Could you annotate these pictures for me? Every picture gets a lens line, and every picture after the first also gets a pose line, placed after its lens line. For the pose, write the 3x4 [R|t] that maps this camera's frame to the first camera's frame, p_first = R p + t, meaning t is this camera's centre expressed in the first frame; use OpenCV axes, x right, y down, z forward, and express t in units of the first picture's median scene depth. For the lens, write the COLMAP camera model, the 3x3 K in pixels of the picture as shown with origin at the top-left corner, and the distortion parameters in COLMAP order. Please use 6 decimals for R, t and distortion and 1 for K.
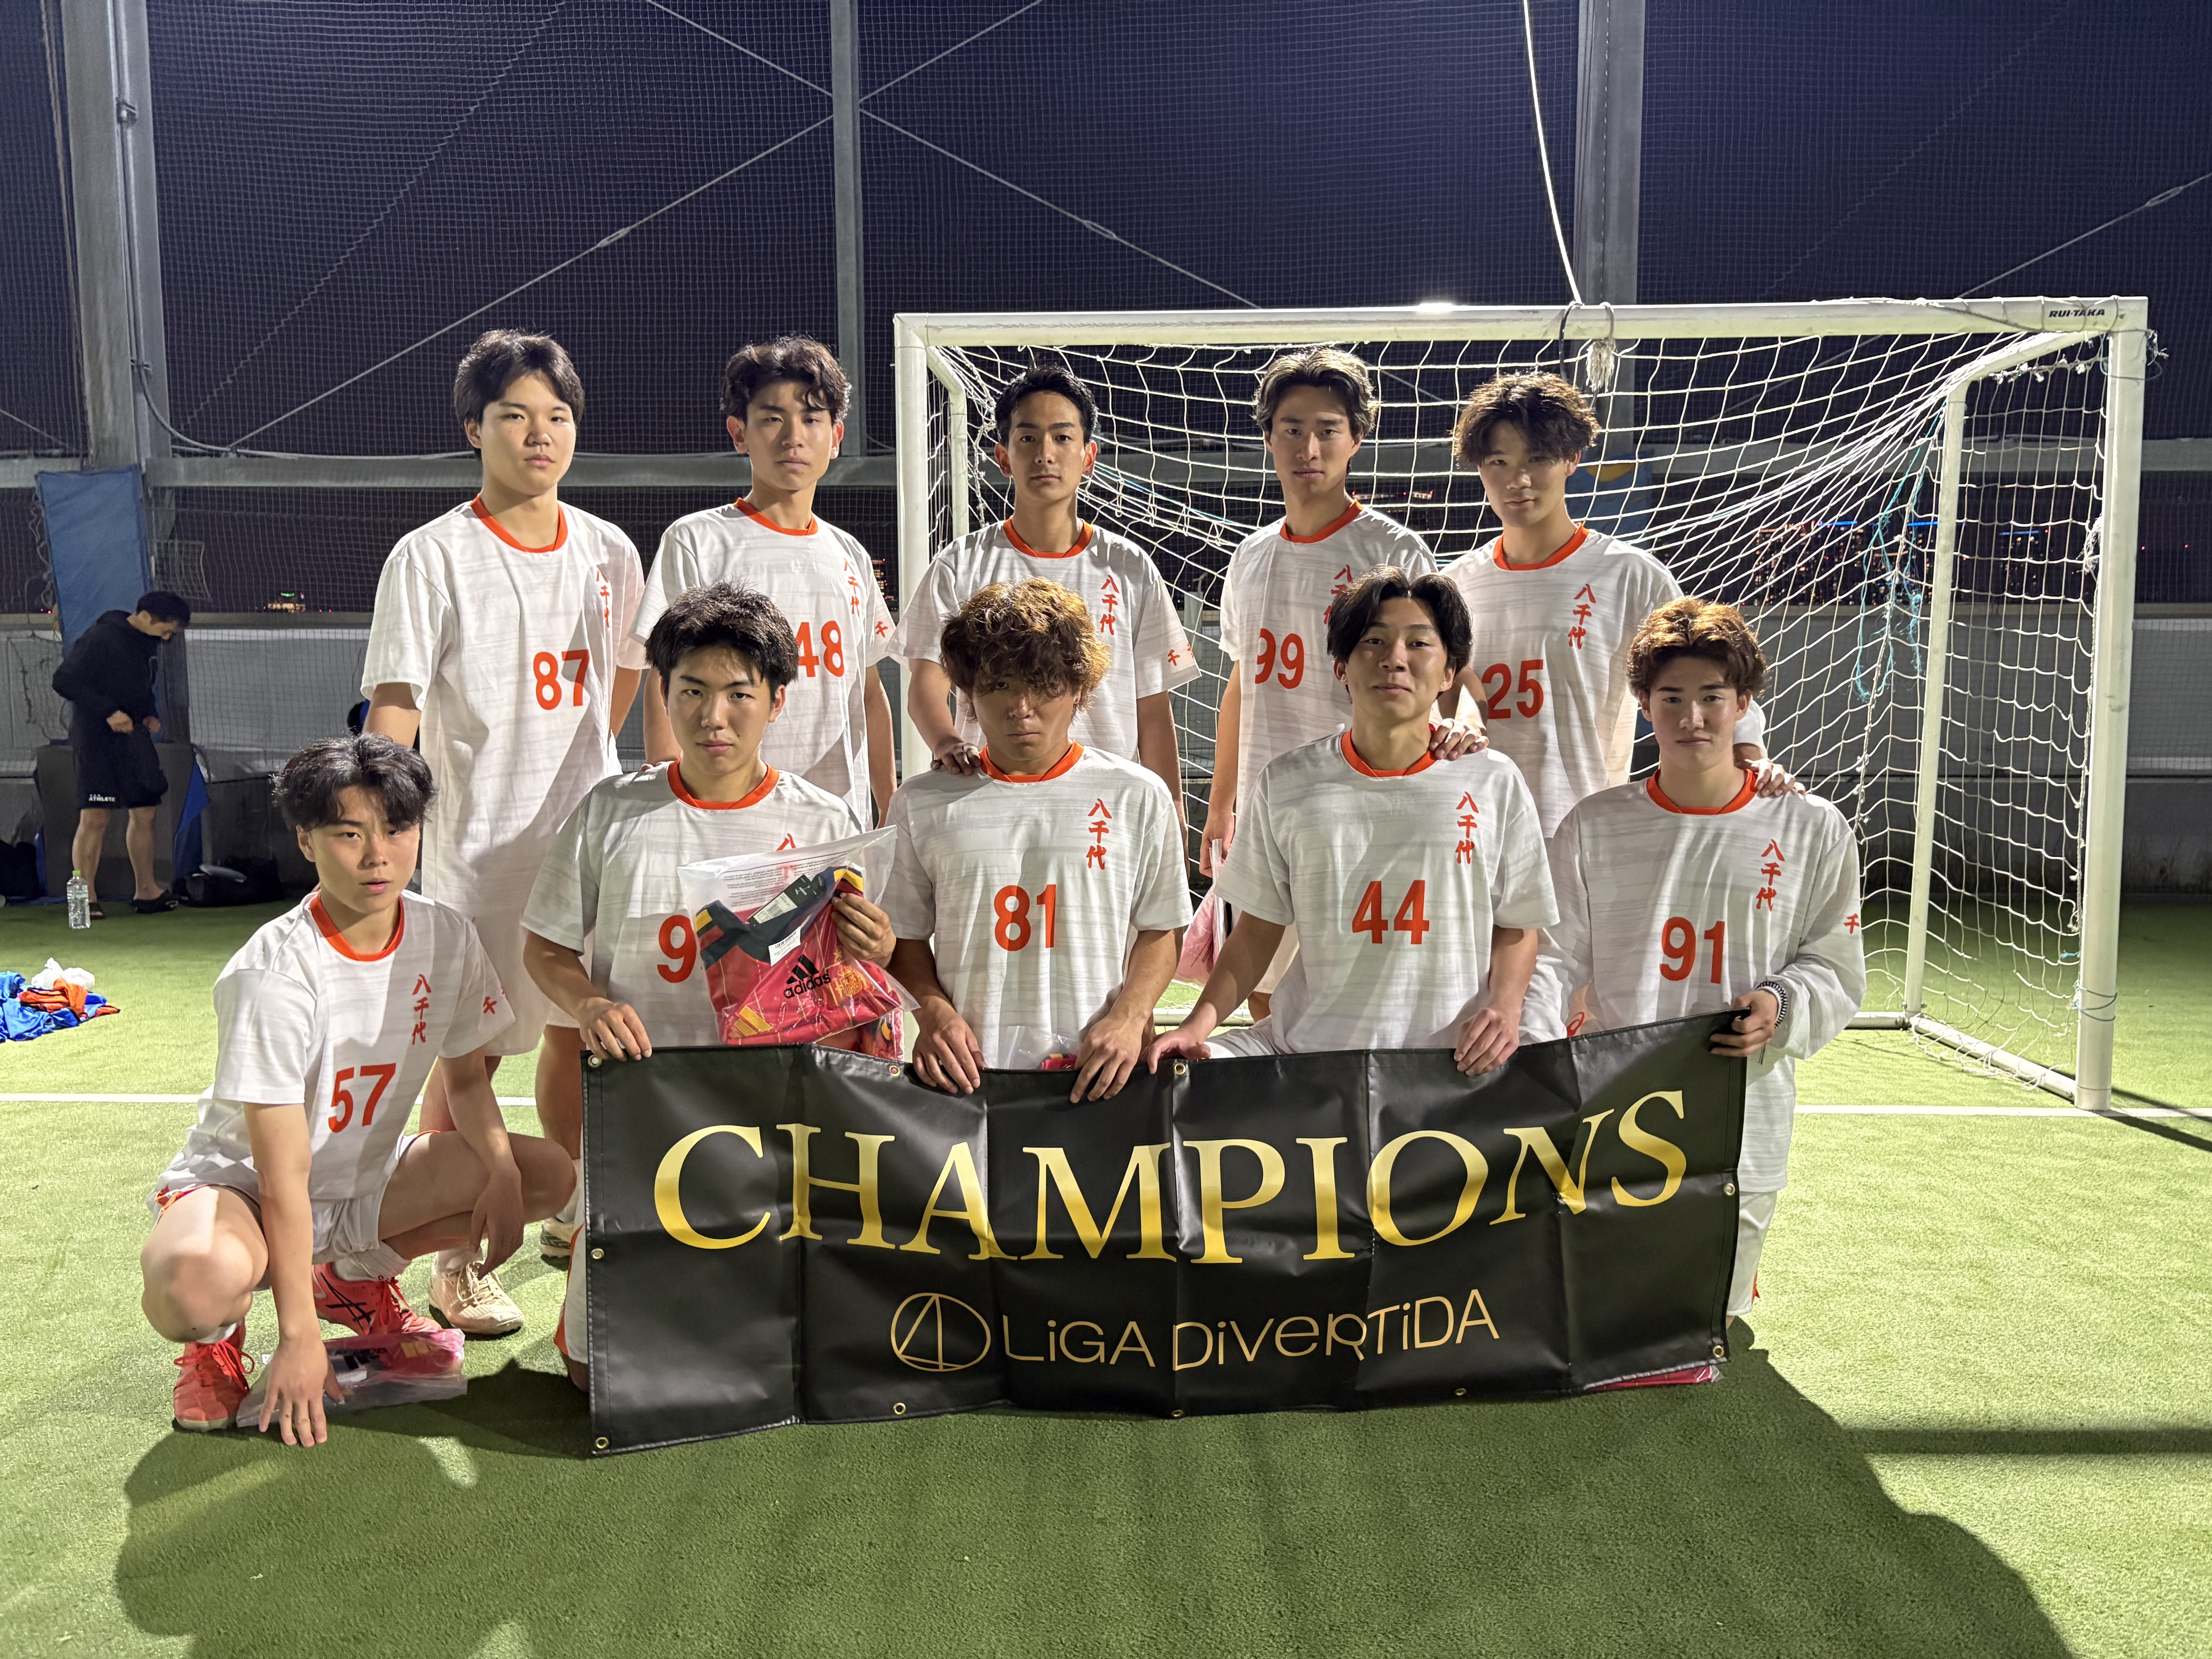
lens RADIAL K [[1683.3, 0, 1106.0], [0, 1683.3, 829.5], [0, 0, 1]] dist [0.068989, -0.069849]
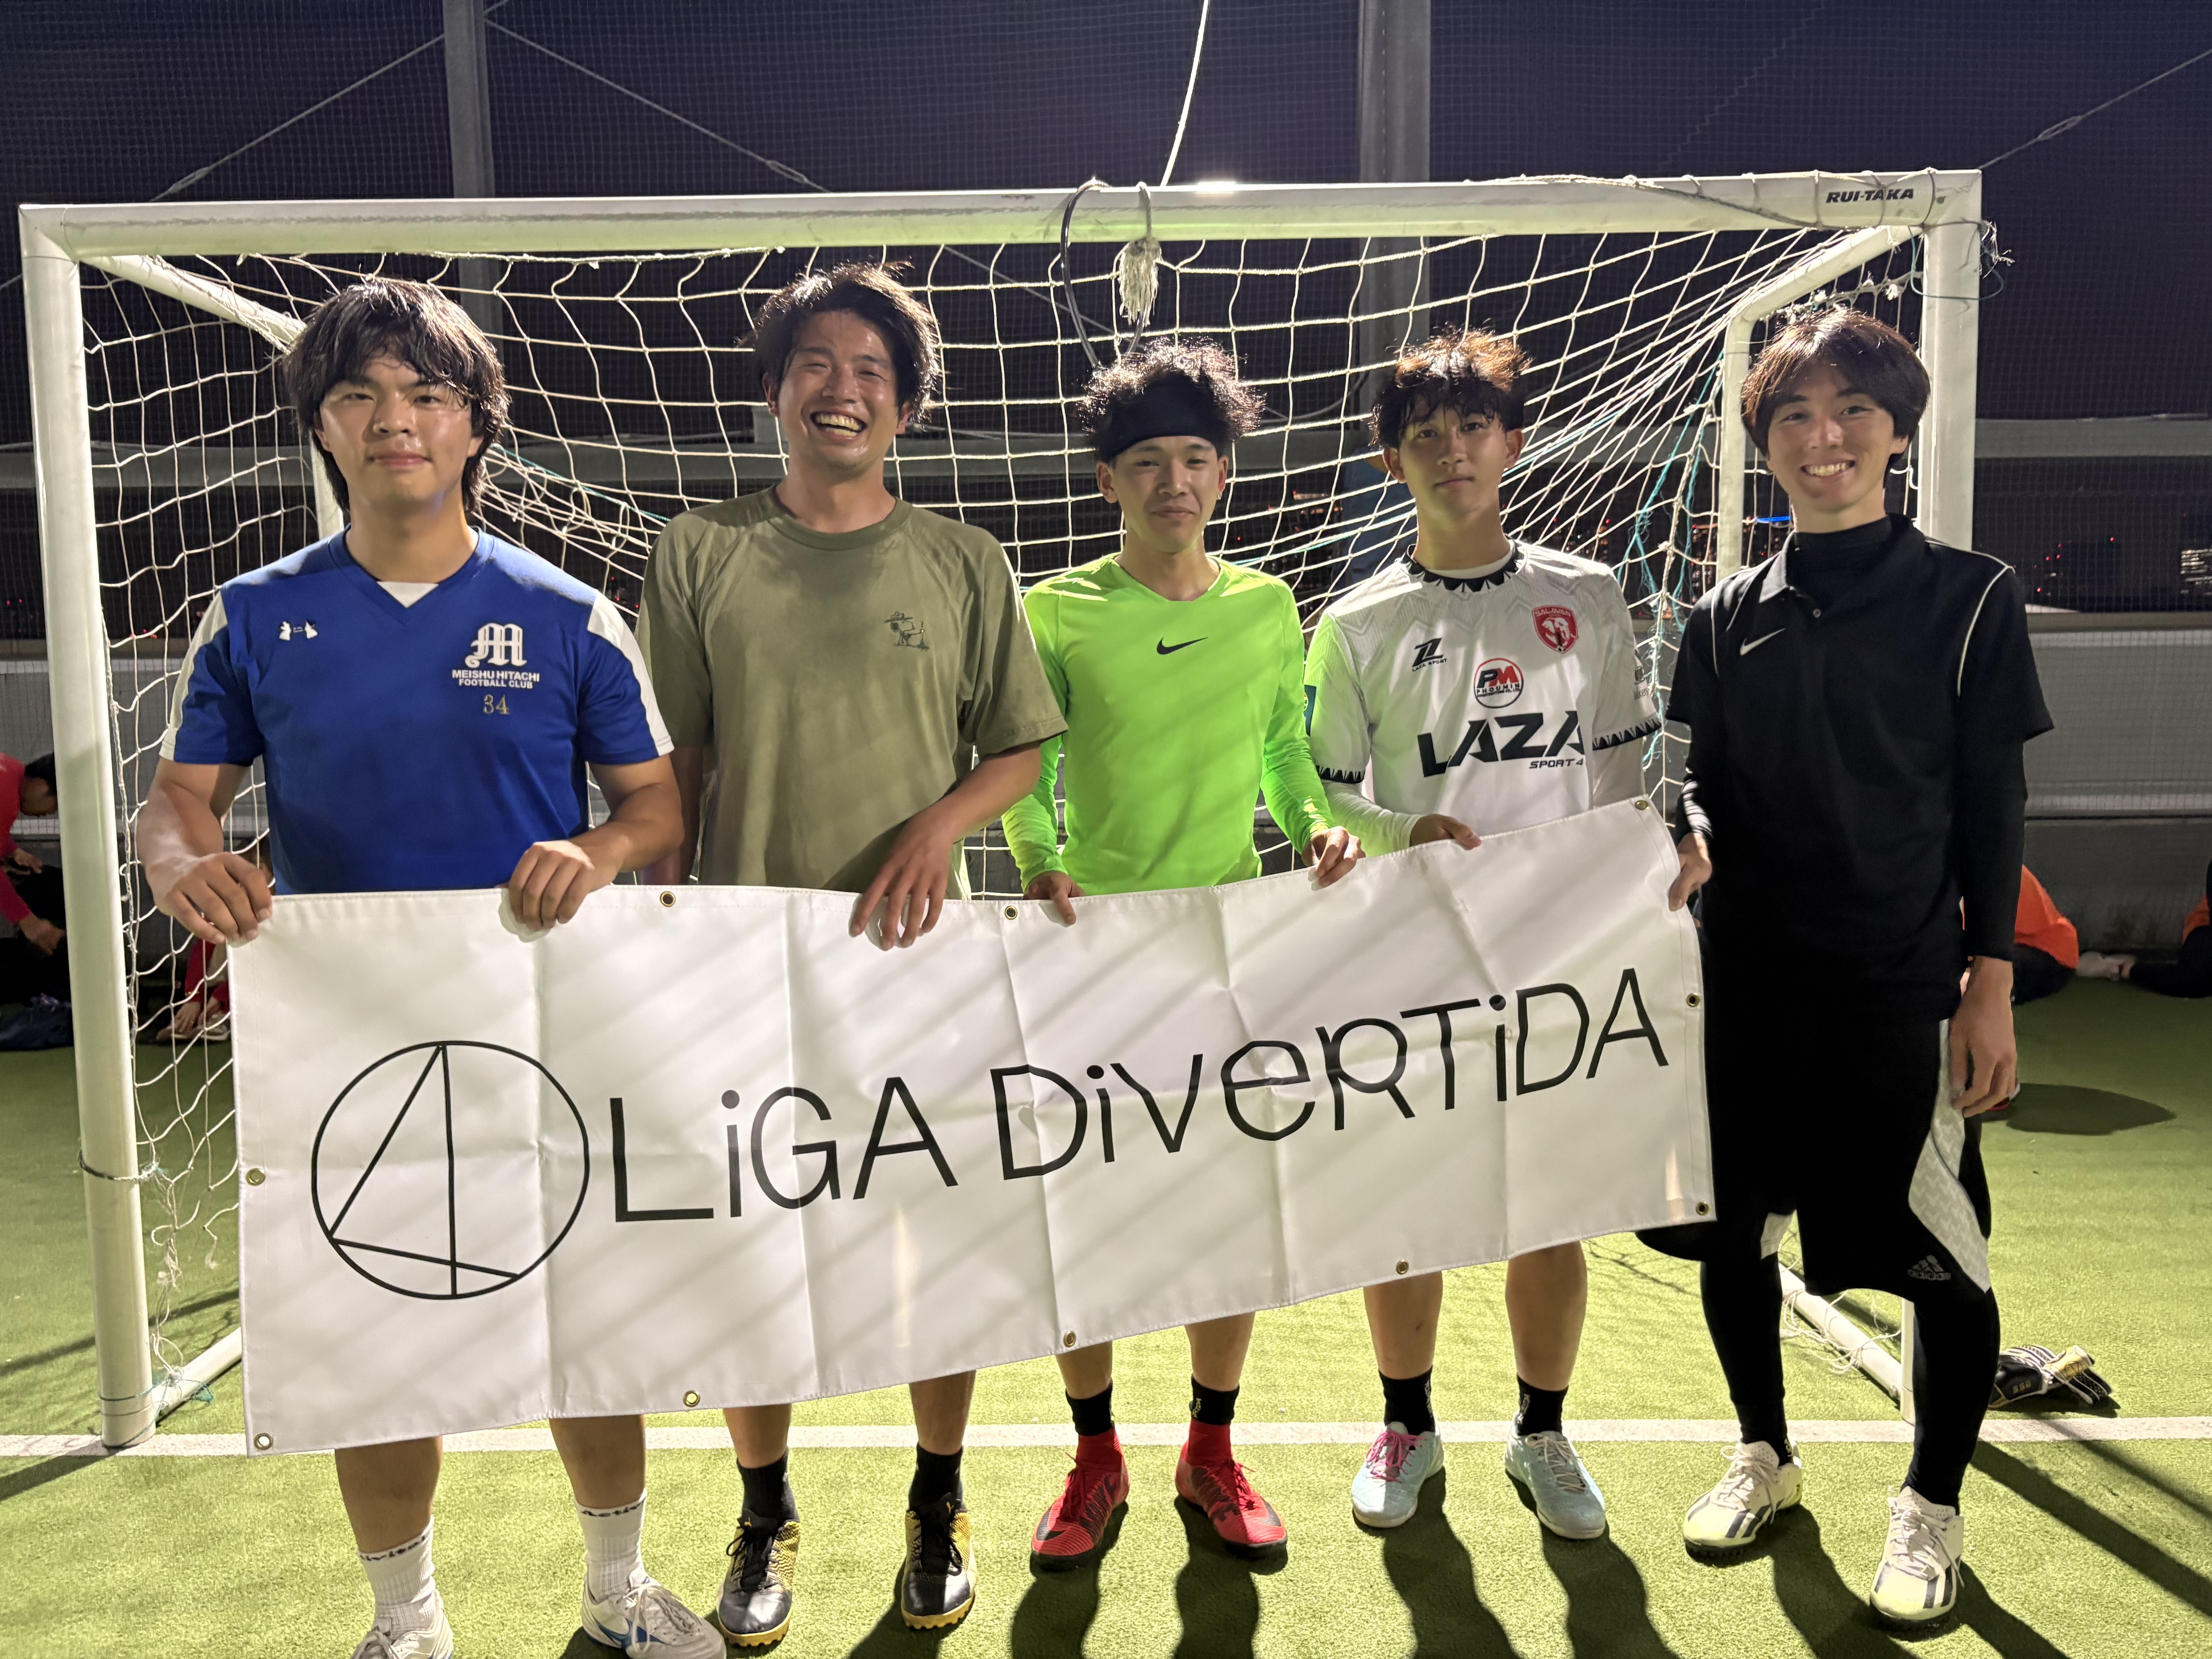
lens RADIAL K [[1676.6, 0, 1106.0], [0, 1676.6, 829.5], [0, 0, 1]] dist [-0.000049, 0.007976]
pose [[0.999670, -0.014335, 0.021338, 0.236829], [0.014267, 0.999893, 0.003366, -0.064902], [-0.021384, -0.003061, 0.999767, 0.340045]]
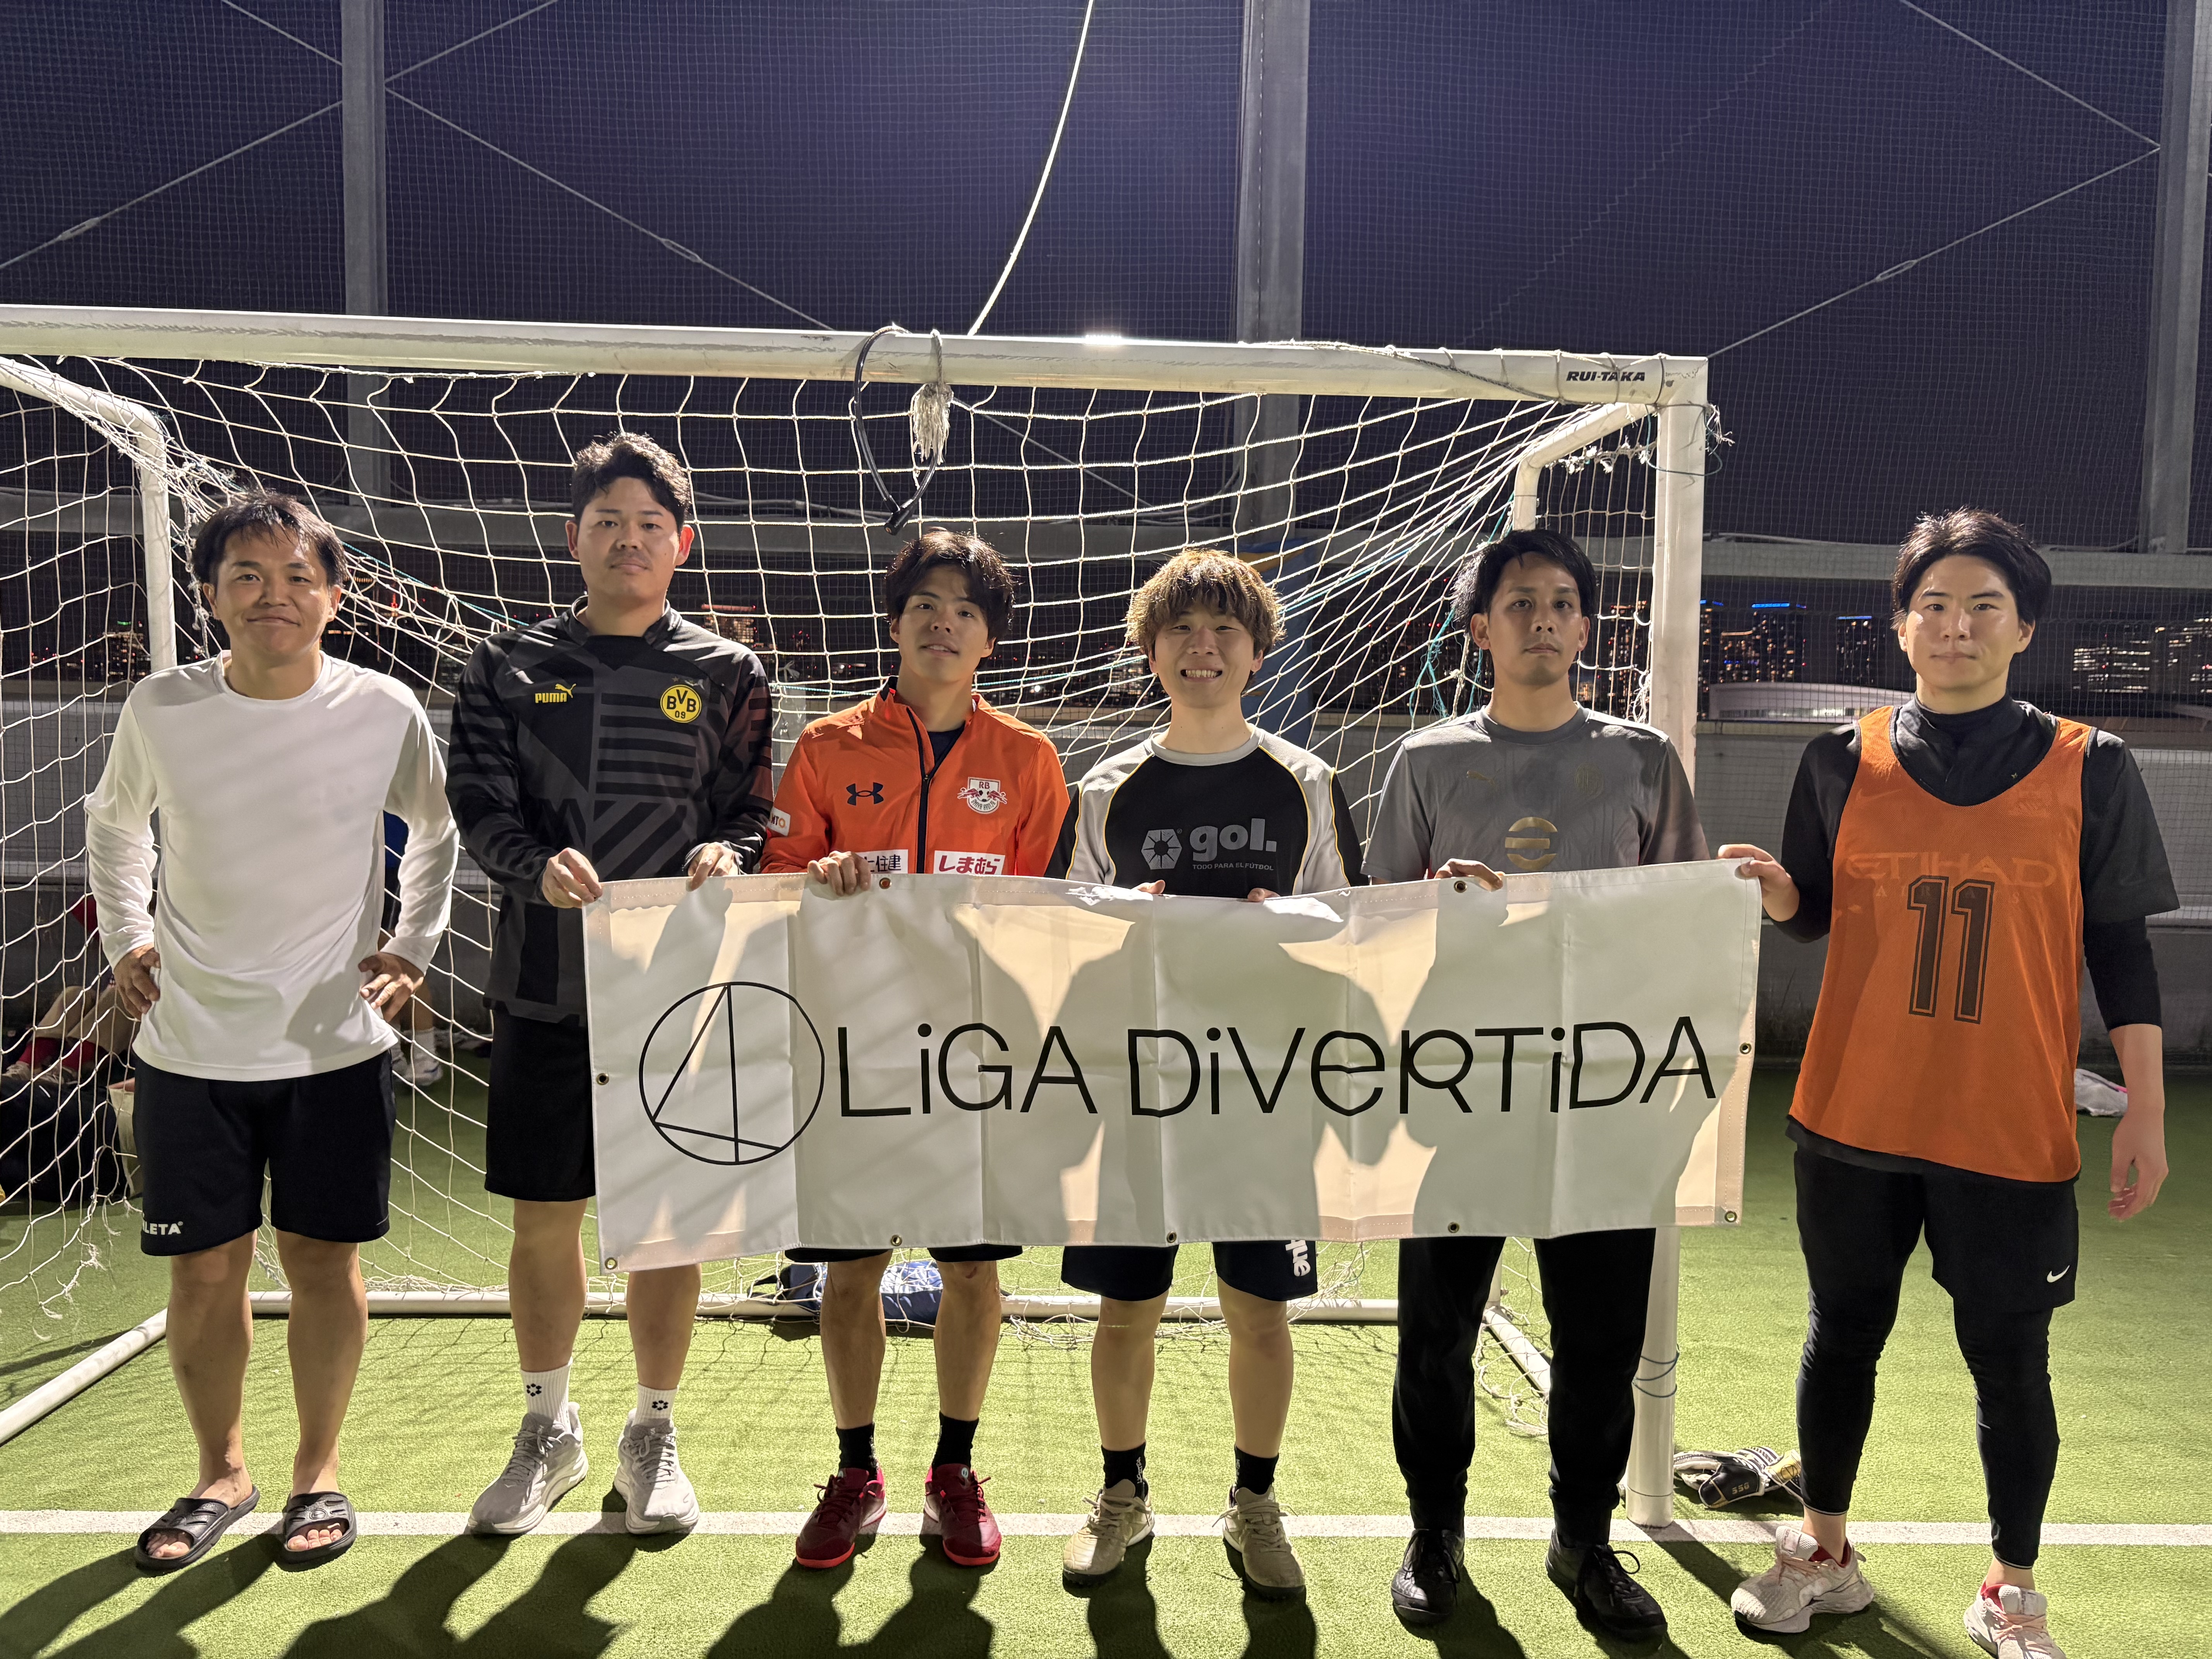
lens RADIAL K [[1671.2, 0, 1108.3], [0, 1671.2, 830.9], [0, 0, 1]] dist [0.010165, -0.008213]
pose [[0.997441, 0.019828, 0.068683, 0.287956], [-0.017872, 0.999420, -0.028974, -0.085464], [-0.069218, 0.027672, 0.997218, 0.309634]]
